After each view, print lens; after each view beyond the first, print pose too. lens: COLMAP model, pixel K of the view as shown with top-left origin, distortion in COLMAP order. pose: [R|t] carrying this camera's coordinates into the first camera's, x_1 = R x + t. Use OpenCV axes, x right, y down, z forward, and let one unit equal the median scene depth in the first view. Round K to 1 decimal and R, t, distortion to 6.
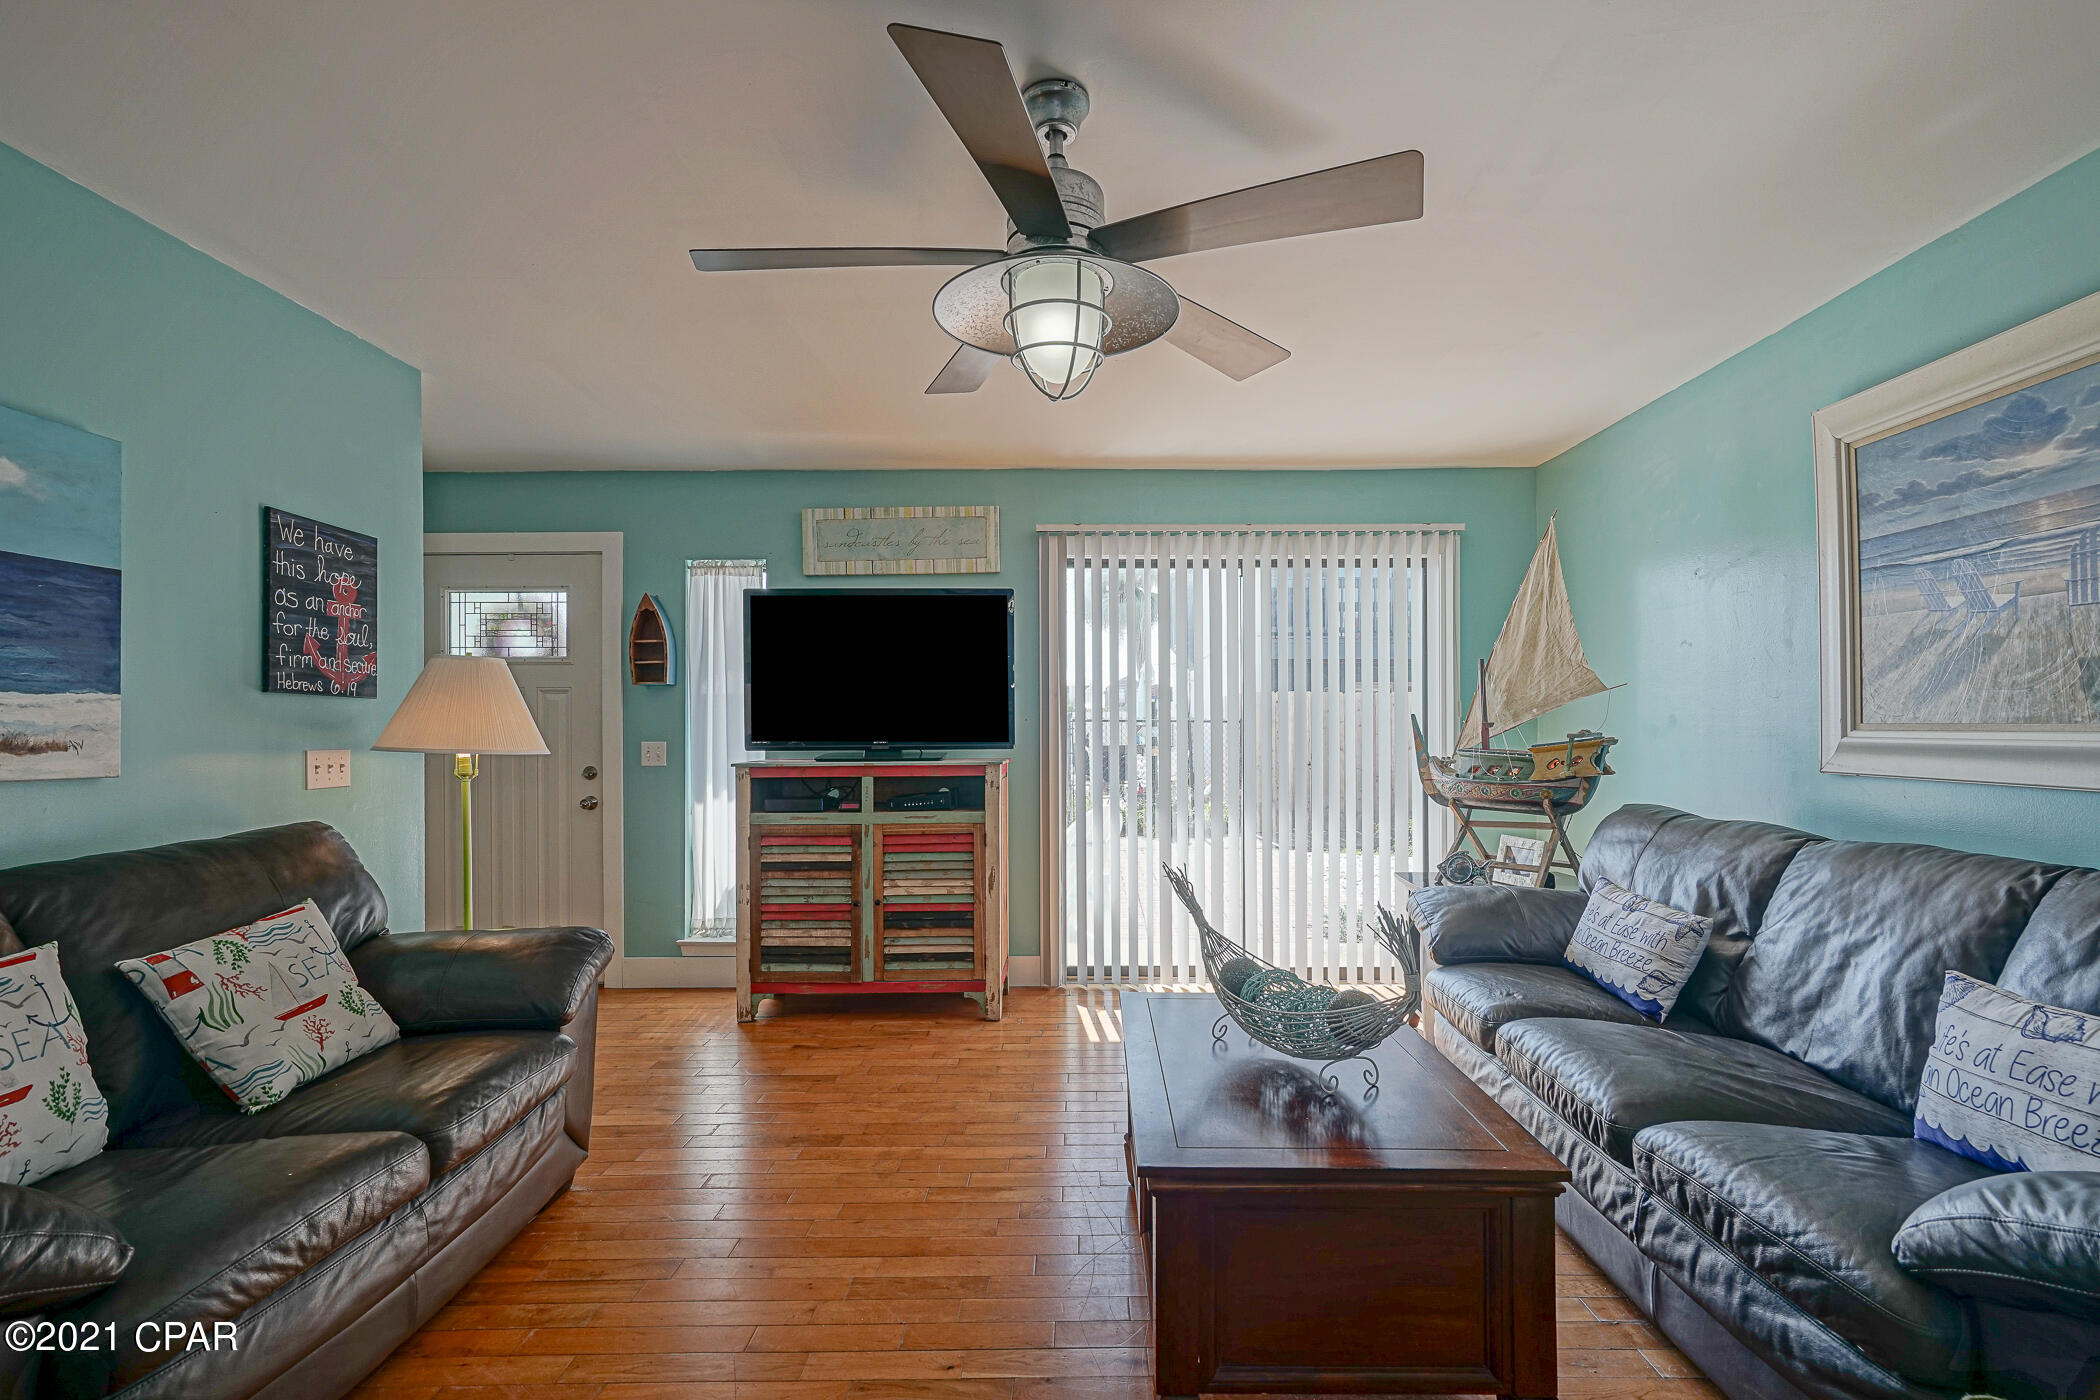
lens RADIAL K [[952.7, 0, 1072.2], [0, 952.7, 728.6], [0, 0, 1]] dist [-0.010880, 0.015678]
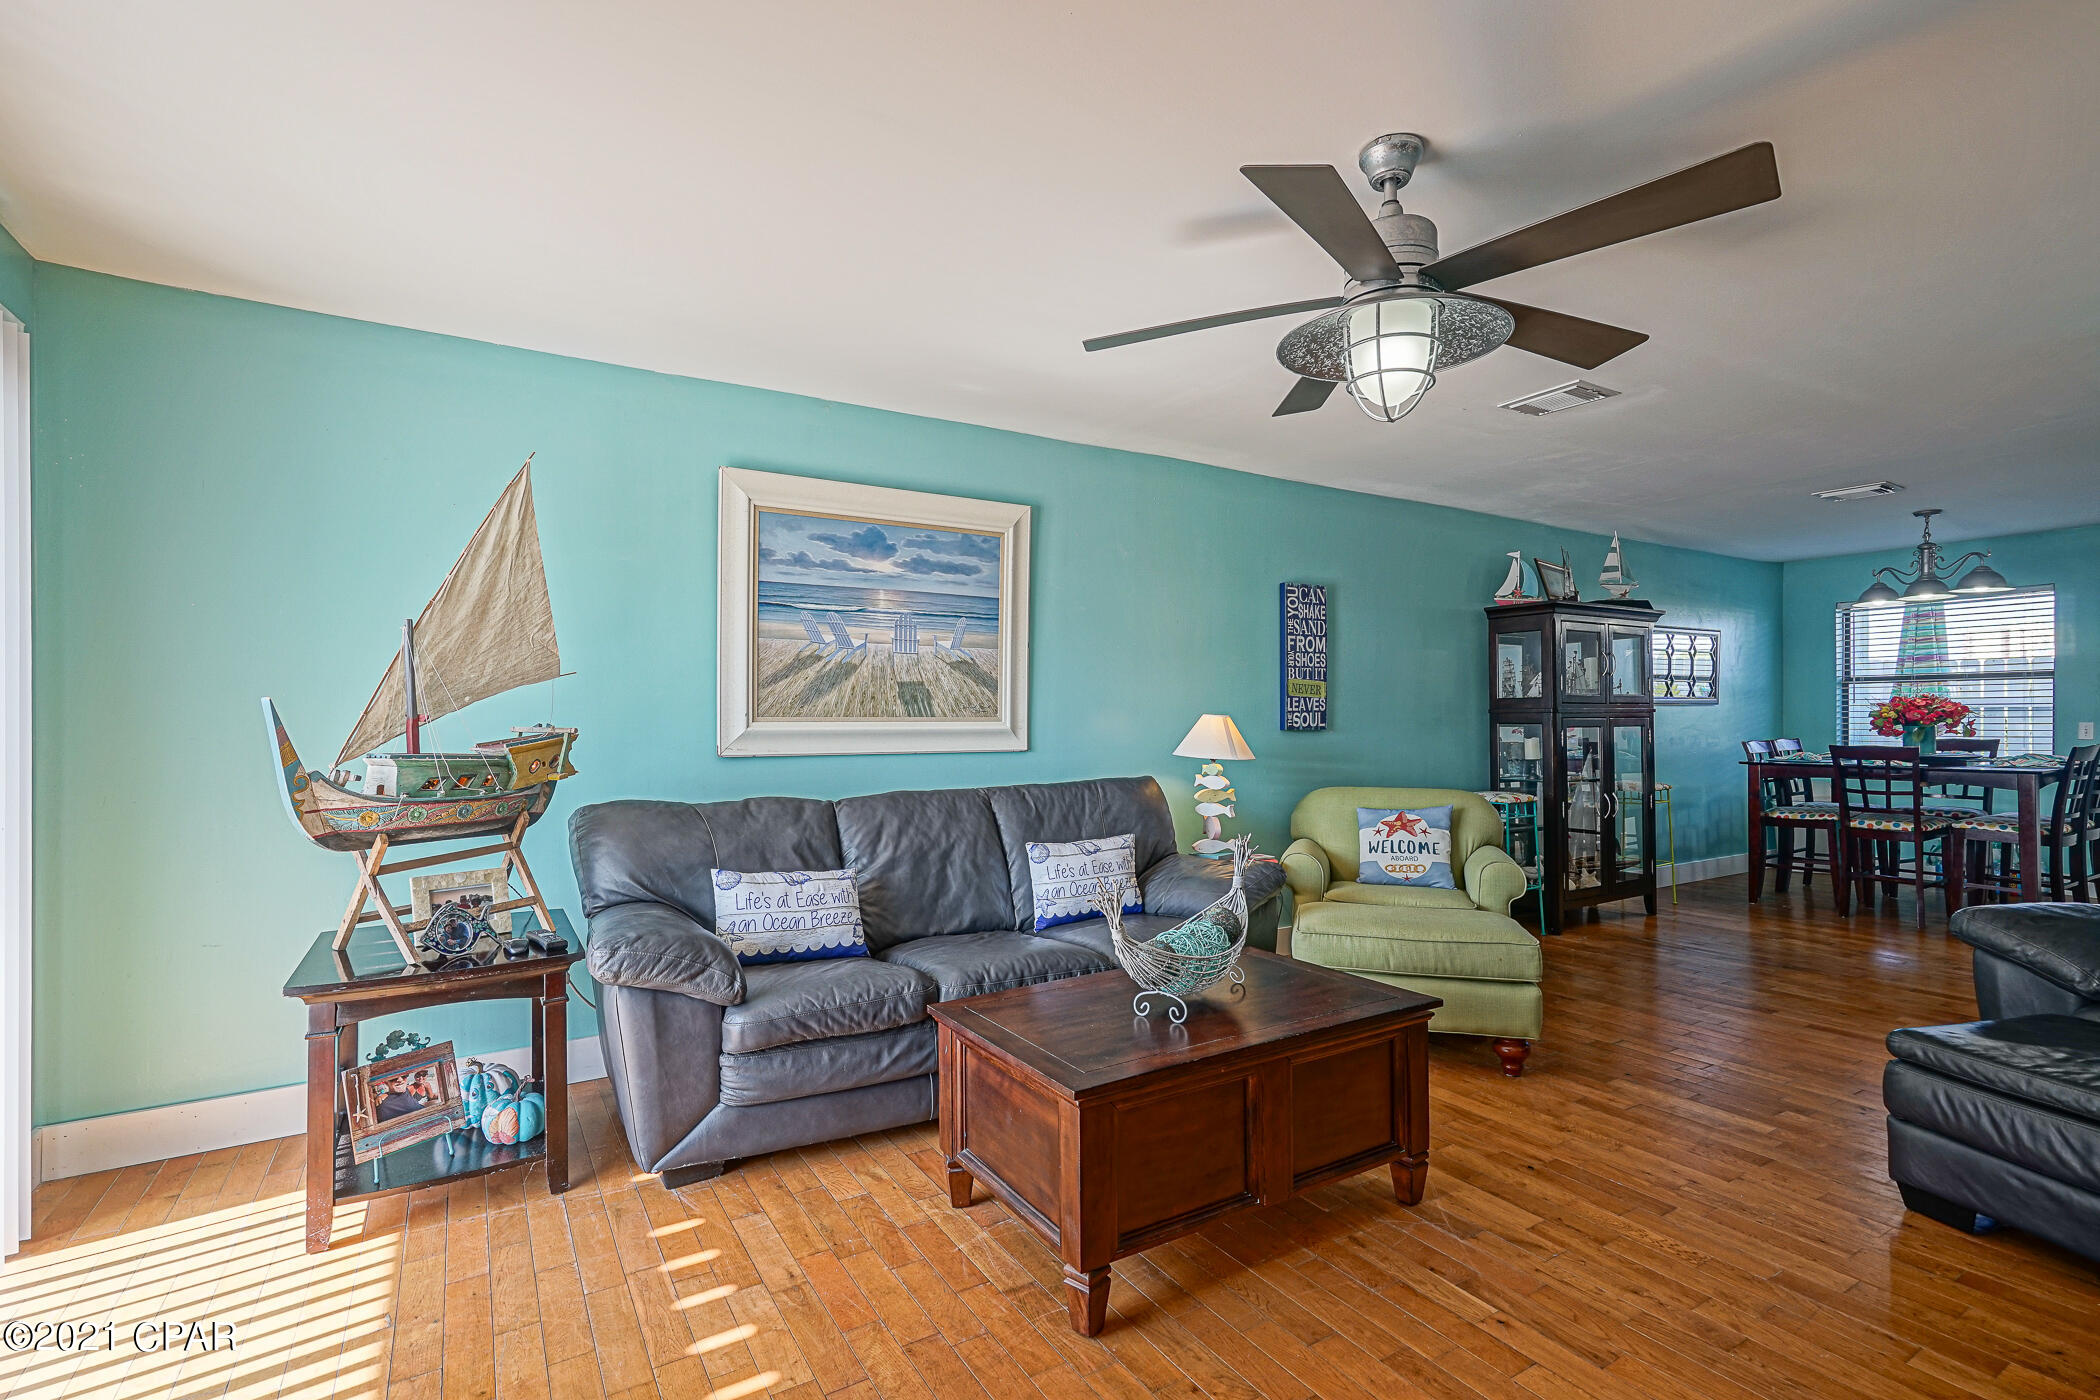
lens RADIAL K [[957.8, 0, 1049.3], [0, 957.8, 715.1], [0, 0, 1]] dist [-0.016403, 0.020925]
pose [[-0.518927, 0.007646, 0.854784, -0.476331], [0.007128, 0.999964, -0.004617, 0.001021], [-0.854789, 0.003697, -0.518963, 1.208094]]
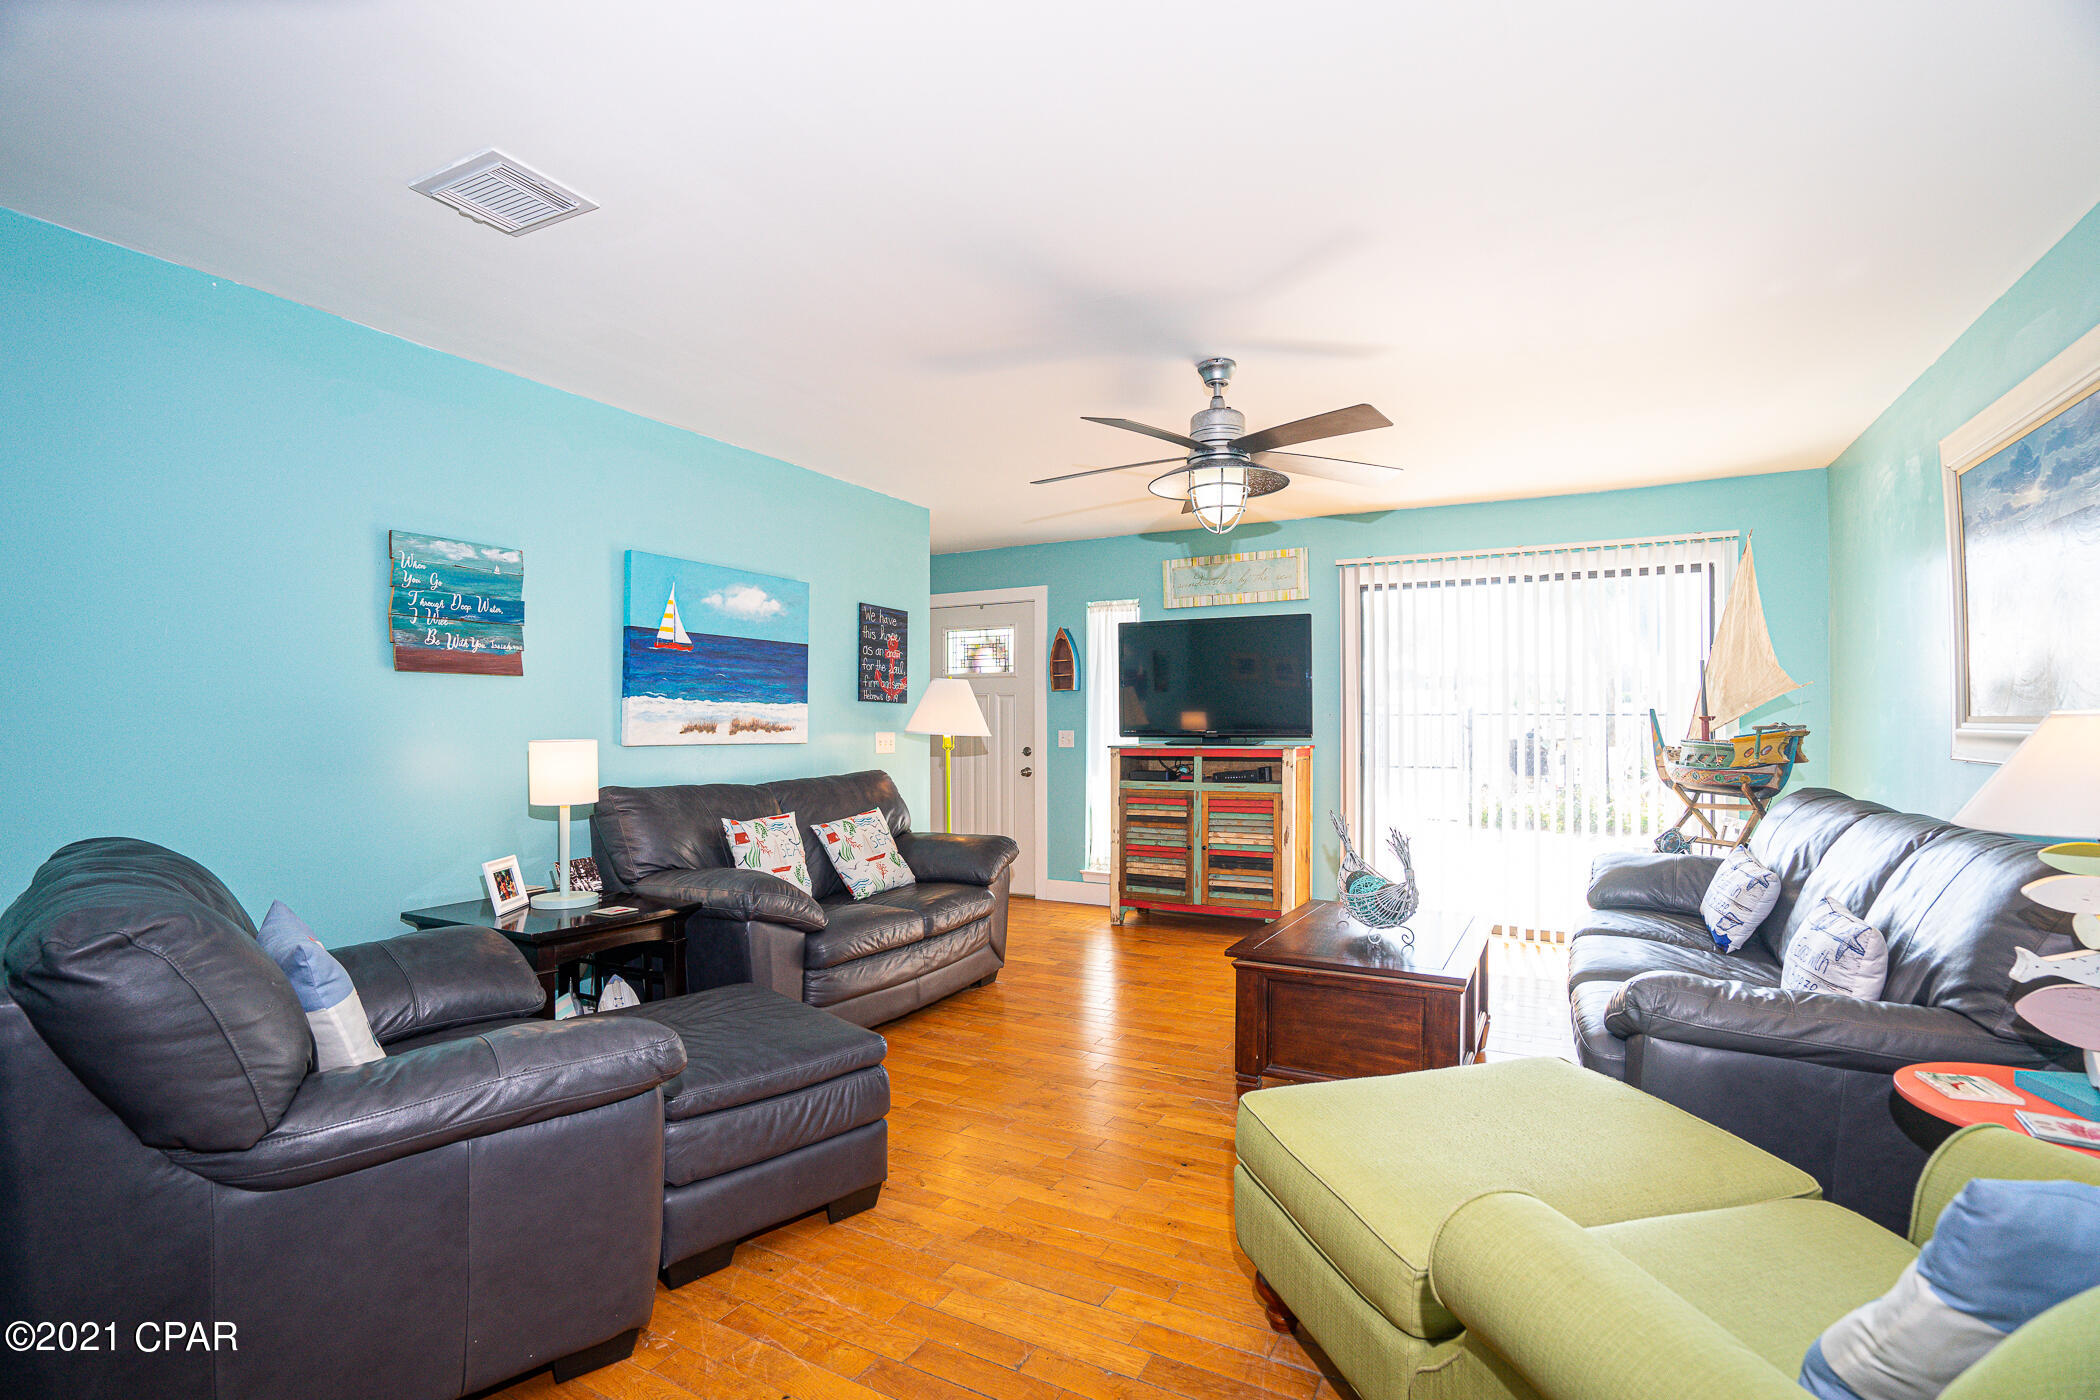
lens RADIAL K [[982.0, 0, 1054.5], [0, 982.0, 712.6], [0, 0, 1]] dist [-0.067753, 0.027686]
pose [[0.882491, -0.002705, -0.470321, 0.356974], [-0.001940, 0.999954, -0.009392, 0.001787], [0.470325, 0.009201, 0.882445, -0.464125]]
